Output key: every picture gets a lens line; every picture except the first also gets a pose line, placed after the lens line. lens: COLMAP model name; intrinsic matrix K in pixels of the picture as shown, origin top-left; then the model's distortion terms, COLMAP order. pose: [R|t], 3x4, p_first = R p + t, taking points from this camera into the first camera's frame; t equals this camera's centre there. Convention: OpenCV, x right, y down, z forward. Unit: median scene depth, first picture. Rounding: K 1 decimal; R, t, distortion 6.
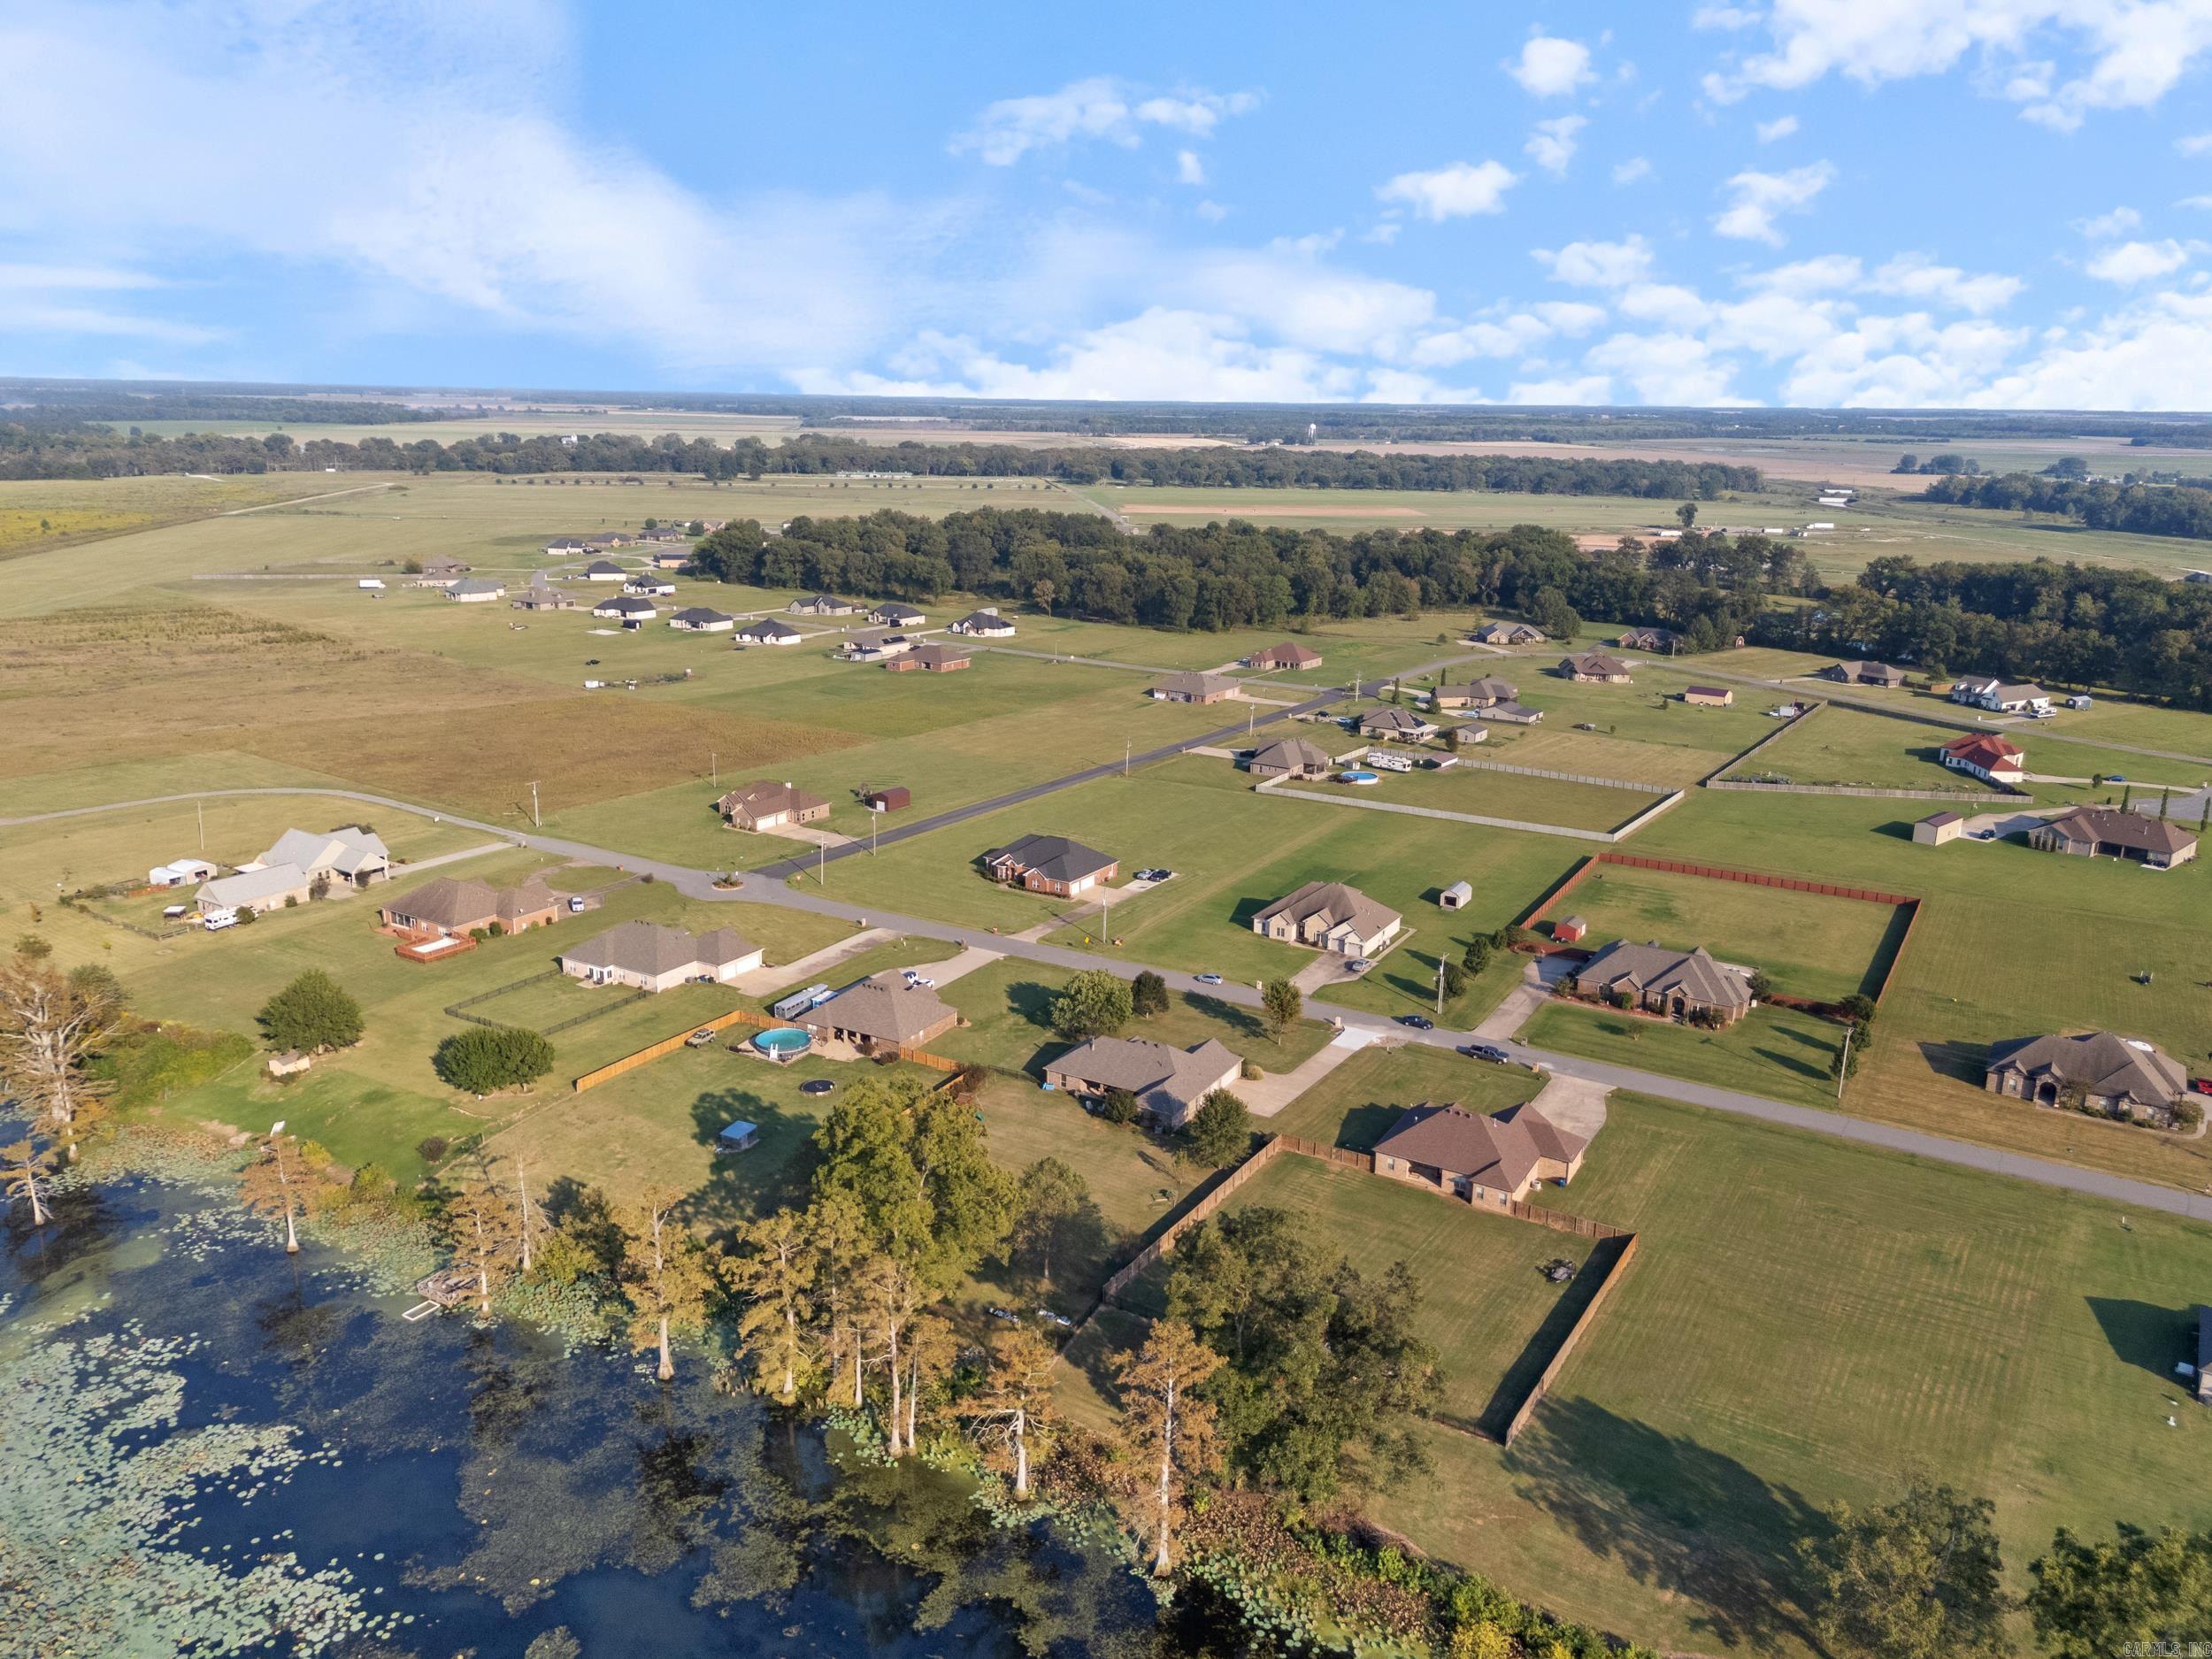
lens RADIAL K [[1600.3, 0, 1096.5], [0, 1600.3, 826.2], [0, 0, 1]] dist [0.076351, -0.087386]
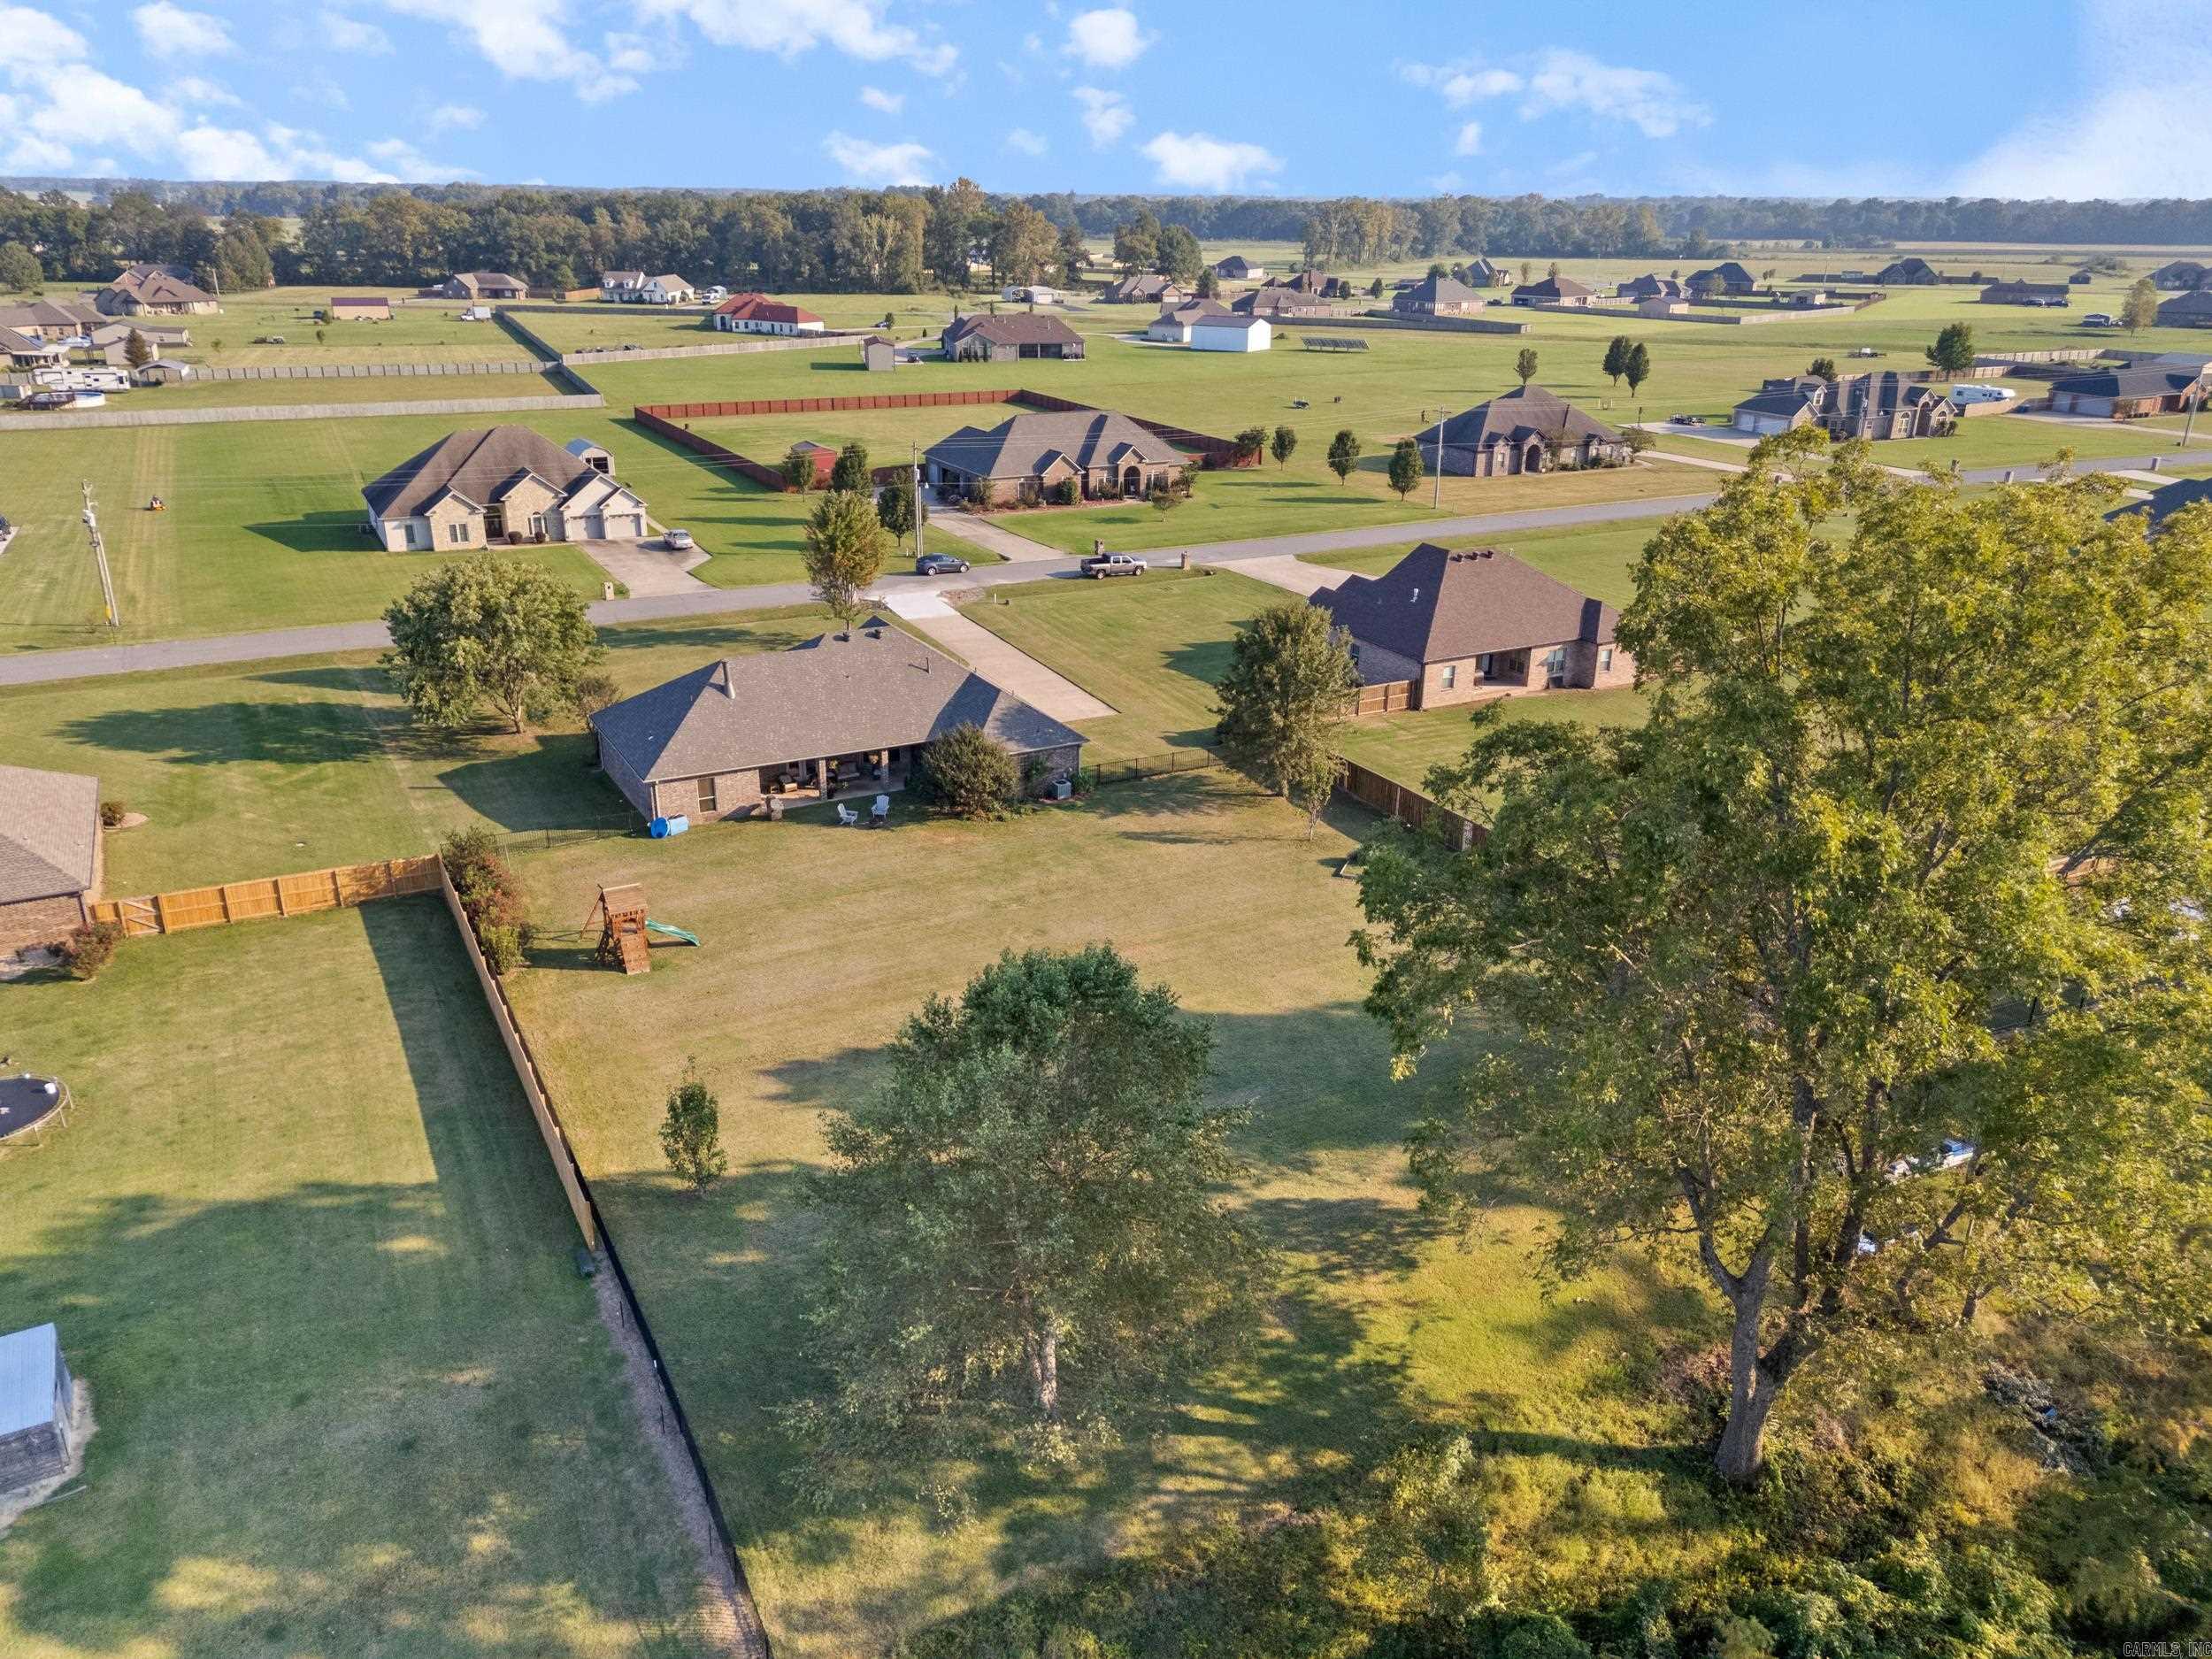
lens RADIAL K [[1600.3, 0, 1096.5], [0, 1600.3, 826.2], [0, 0, 1]] dist [0.076351, -0.087386]
pose [[0.528408, -0.316081, 0.787958, -0.253073], [0.213582, 0.947753, 0.236952, 0.093366], [-0.821686, 0.043086, 0.568310, 0.686042]]
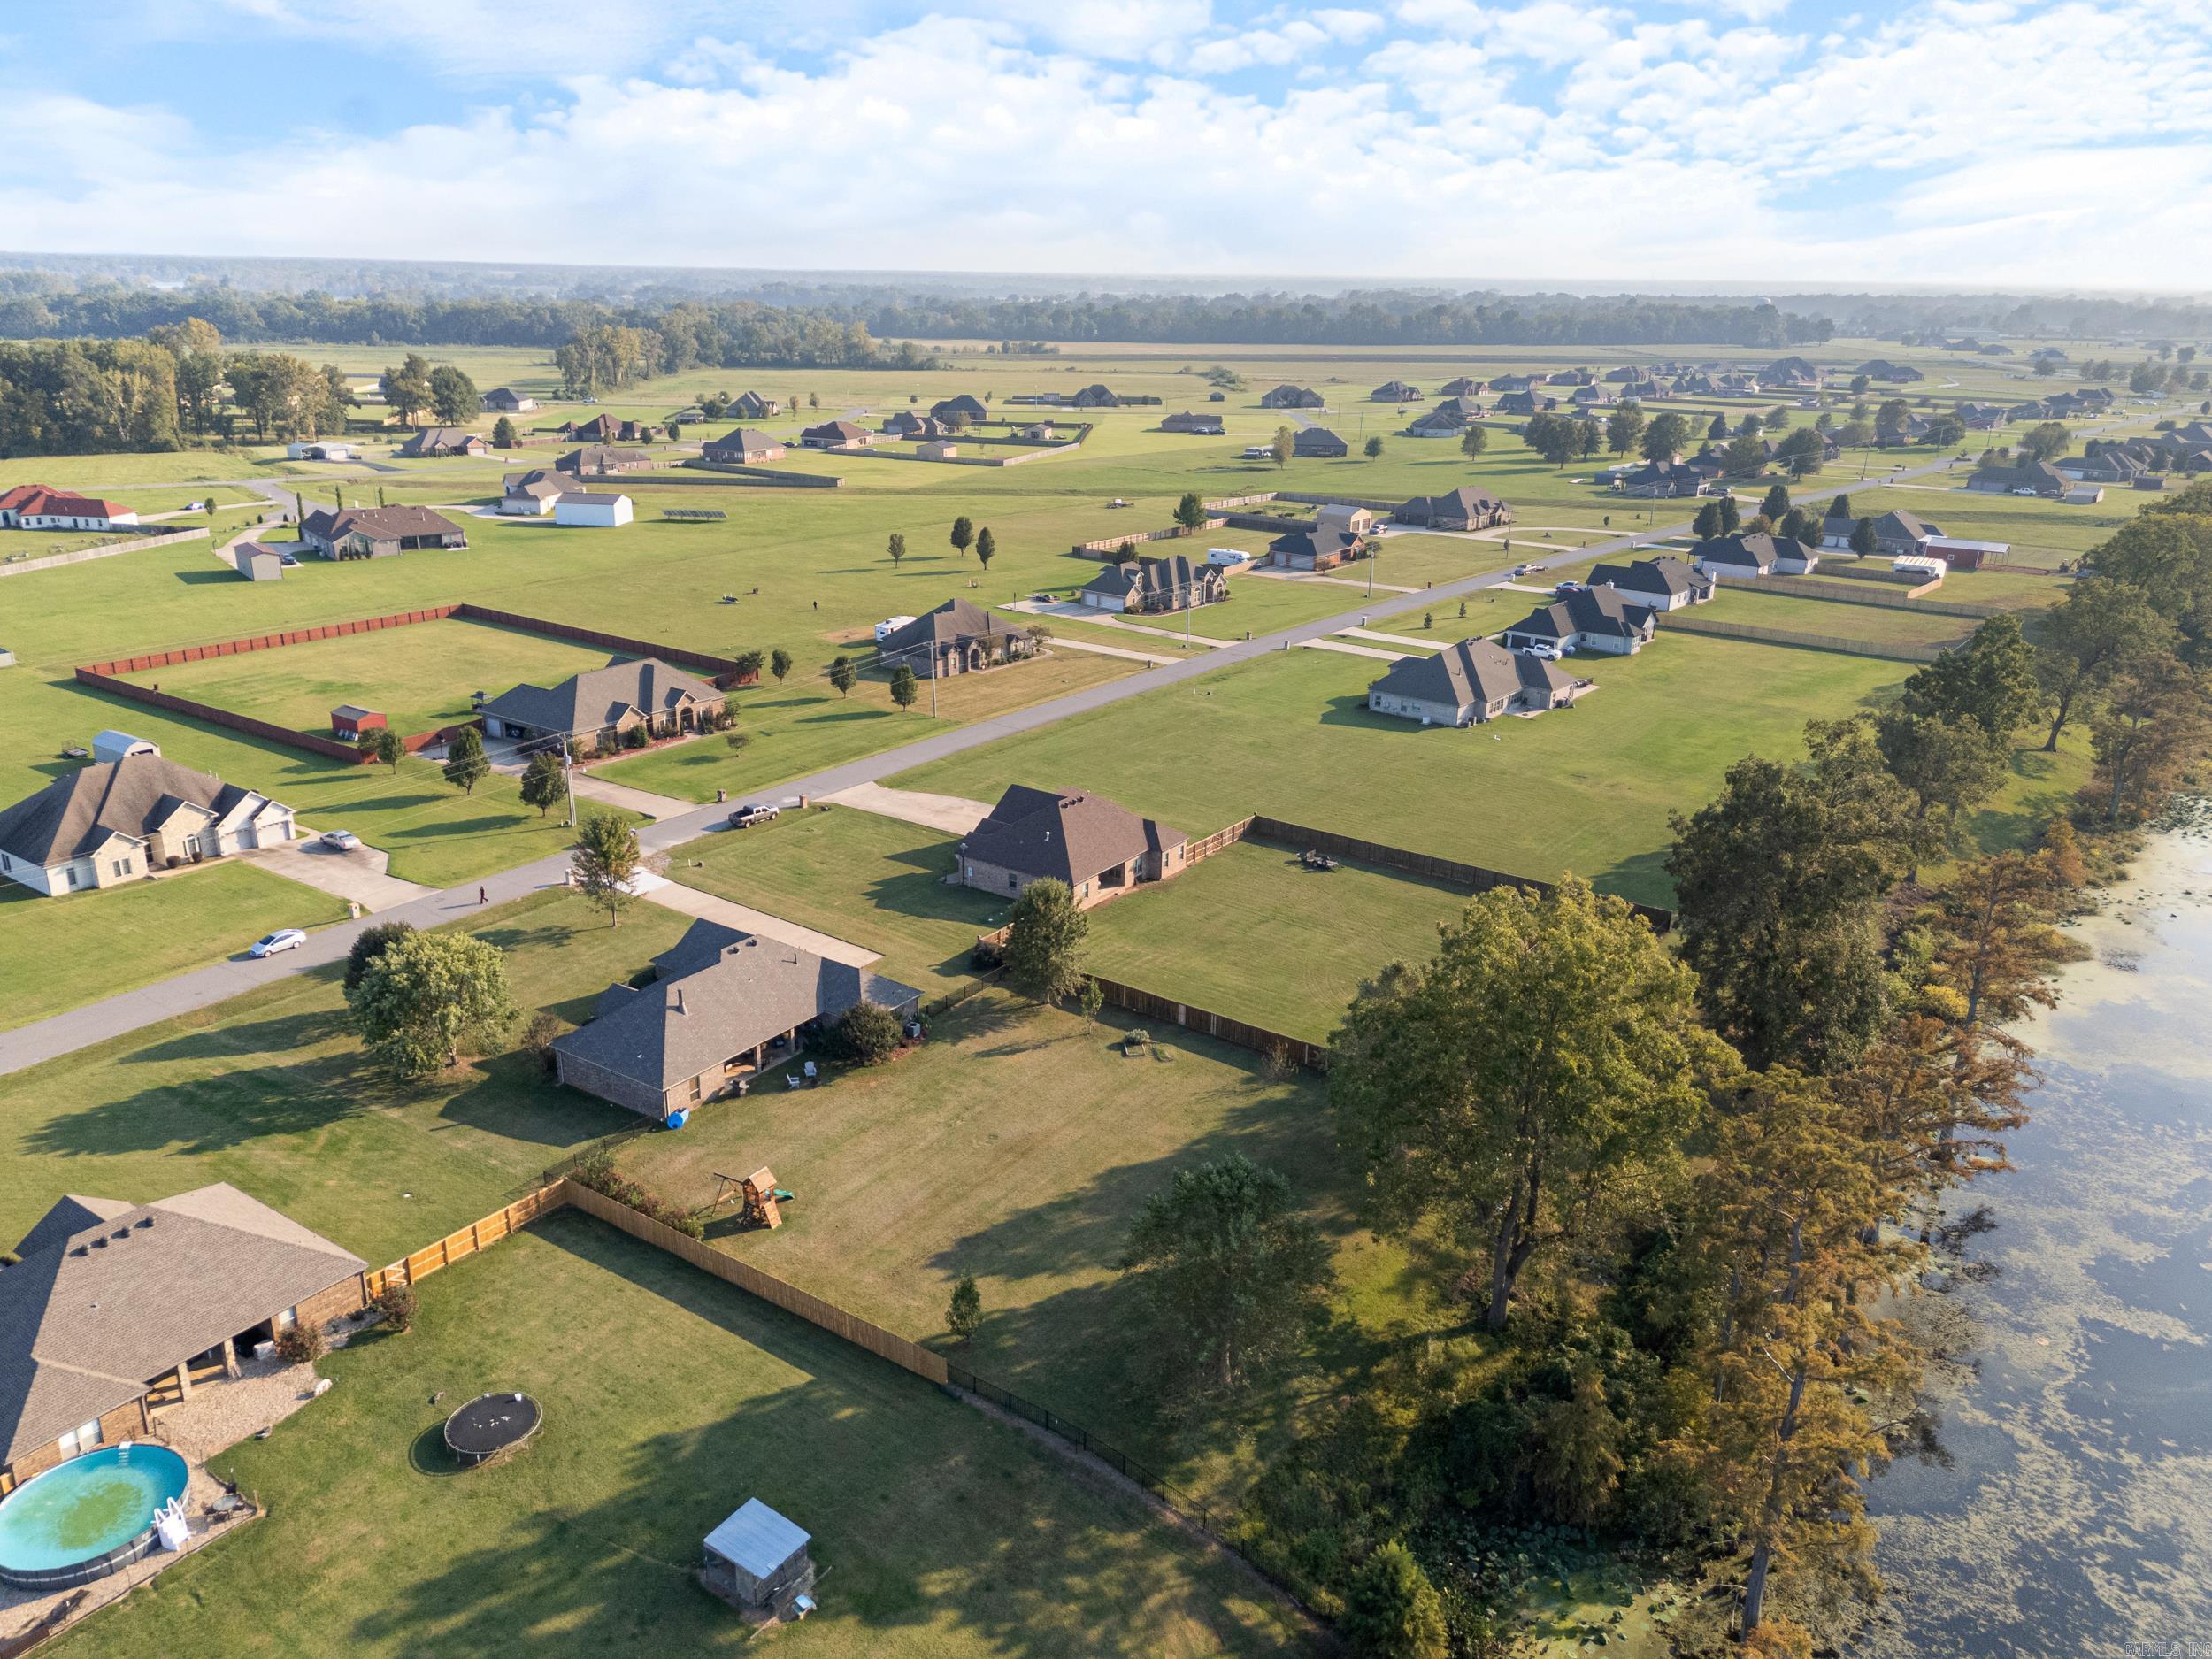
lens RADIAL K [[1600.3, 0, 1096.5], [0, 1600.3, 826.2], [0, 0, 1]] dist [0.076351, -0.087386]
pose [[0.079690, -0.333899, 0.939234, -0.442883], [0.238349, 0.921282, 0.307294, -0.043028], [-0.967905, 0.199377, 0.153001, 0.745755]]
